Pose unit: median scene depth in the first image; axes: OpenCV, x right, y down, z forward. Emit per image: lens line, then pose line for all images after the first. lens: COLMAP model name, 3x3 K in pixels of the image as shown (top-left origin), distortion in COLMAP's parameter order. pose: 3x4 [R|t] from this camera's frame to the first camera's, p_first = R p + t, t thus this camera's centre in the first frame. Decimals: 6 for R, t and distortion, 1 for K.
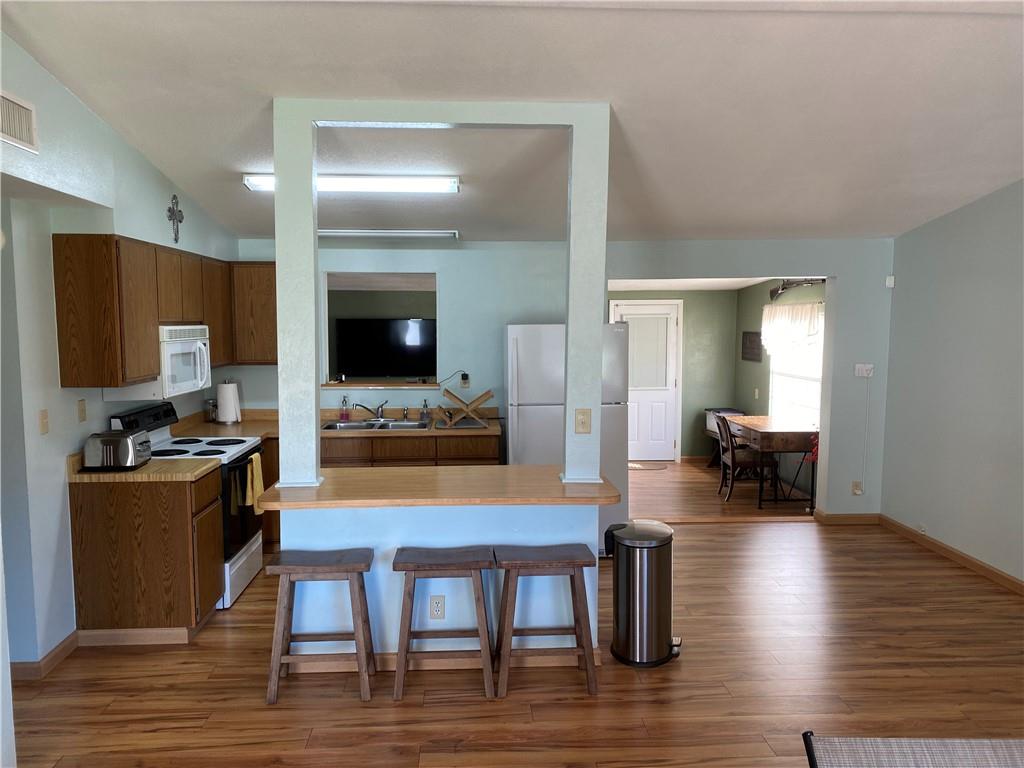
lens RADIAL K [[782.3, 0, 504.7], [0, 782.3, 385.8], [0, 0, 1]] dist [0.036630, -0.033390]
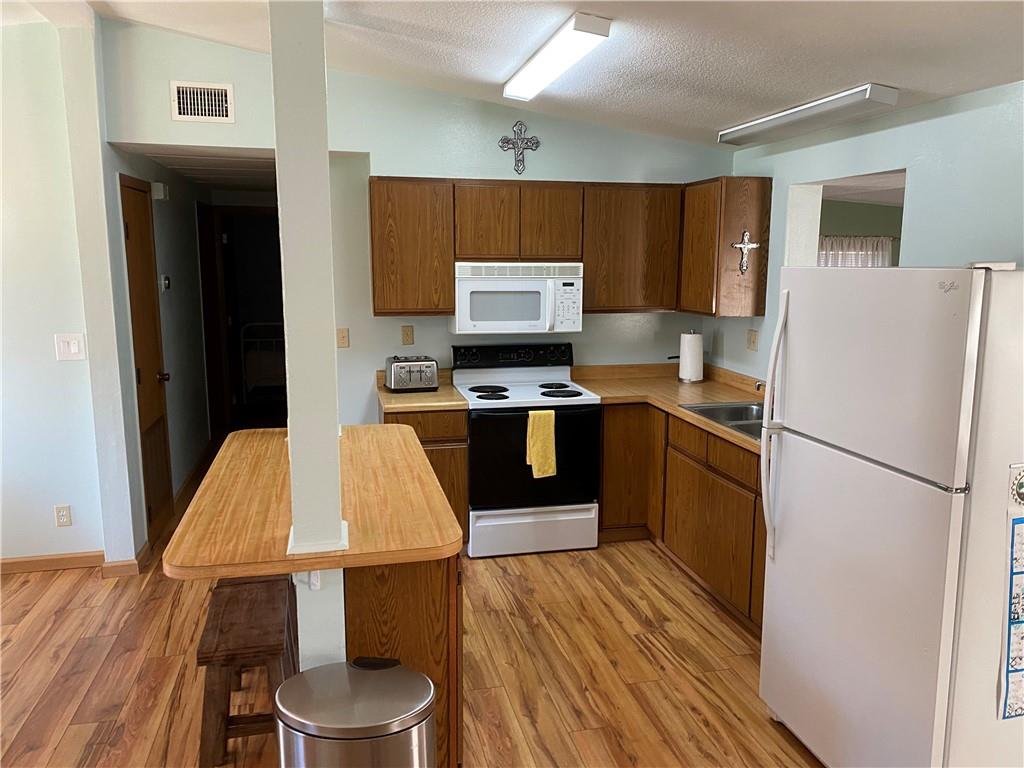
lens RADIAL K [[782.3, 0, 506.9], [0, 782.3, 382.1], [0, 0, 1]] dist [0.036630, -0.033390]
pose [[0.170025, 0.156363, -0.972955, 0.530989], [-0.086120, 0.985911, 0.143396, -0.068596], [0.981669, 0.059410, 0.181096, 0.823928]]
